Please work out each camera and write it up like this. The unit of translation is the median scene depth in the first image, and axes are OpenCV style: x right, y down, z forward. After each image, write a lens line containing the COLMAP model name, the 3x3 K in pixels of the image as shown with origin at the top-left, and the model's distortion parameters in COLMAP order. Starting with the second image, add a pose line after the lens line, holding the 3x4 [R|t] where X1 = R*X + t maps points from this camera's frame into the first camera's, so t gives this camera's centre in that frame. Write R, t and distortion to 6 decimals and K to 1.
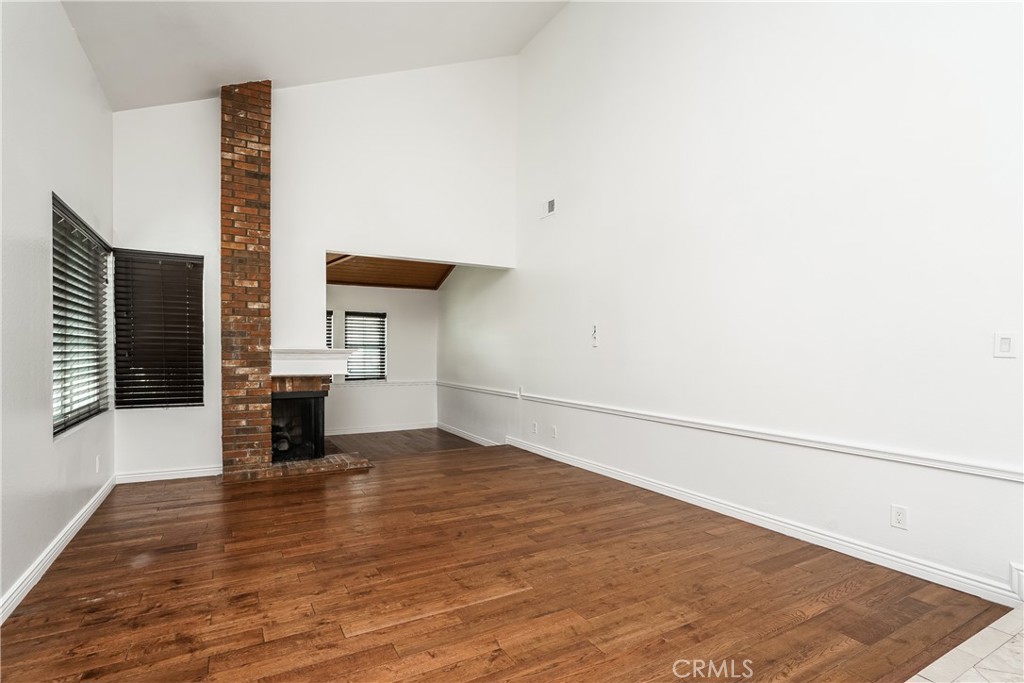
lens RADIAL K [[483.7, 0, 512.4], [0, 483.7, 347.6], [0, 0, 1]] dist [-0.064632, 0.033476]
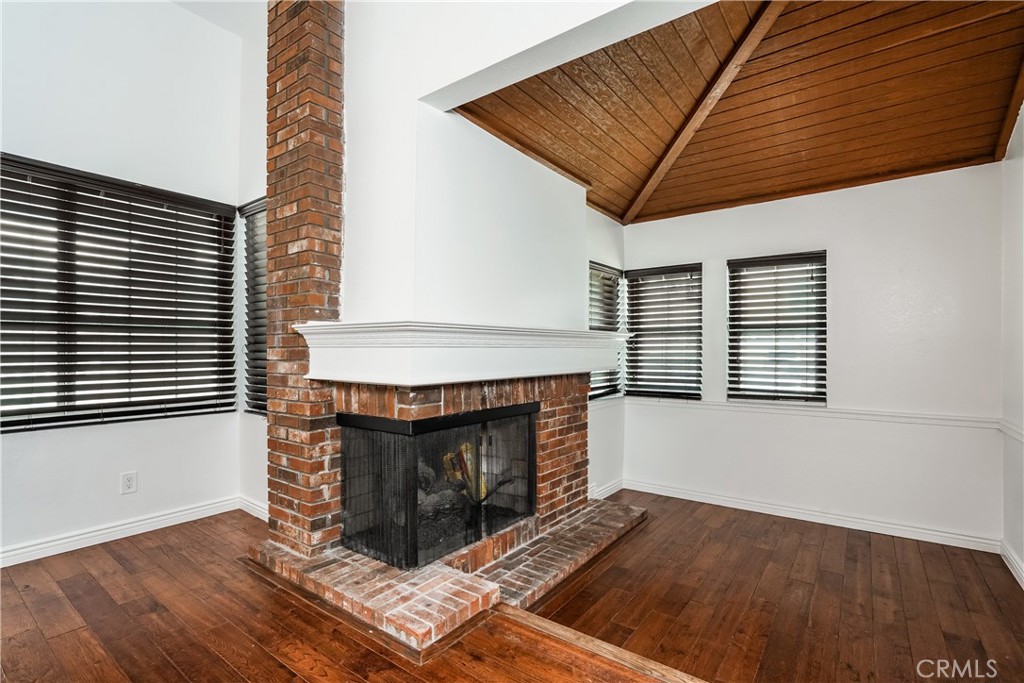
lens RADIAL K [[483.7, 0, 512.4], [0, 483.7, 347.6], [0, 0, 1]] dist [-0.064632, 0.033476]
pose [[0.366532, -0.014657, -0.930290, 0.053244], [0.009018, 0.999885, -0.012200, 0.033667], [0.930362, -0.003917, 0.366622, 1.013779]]
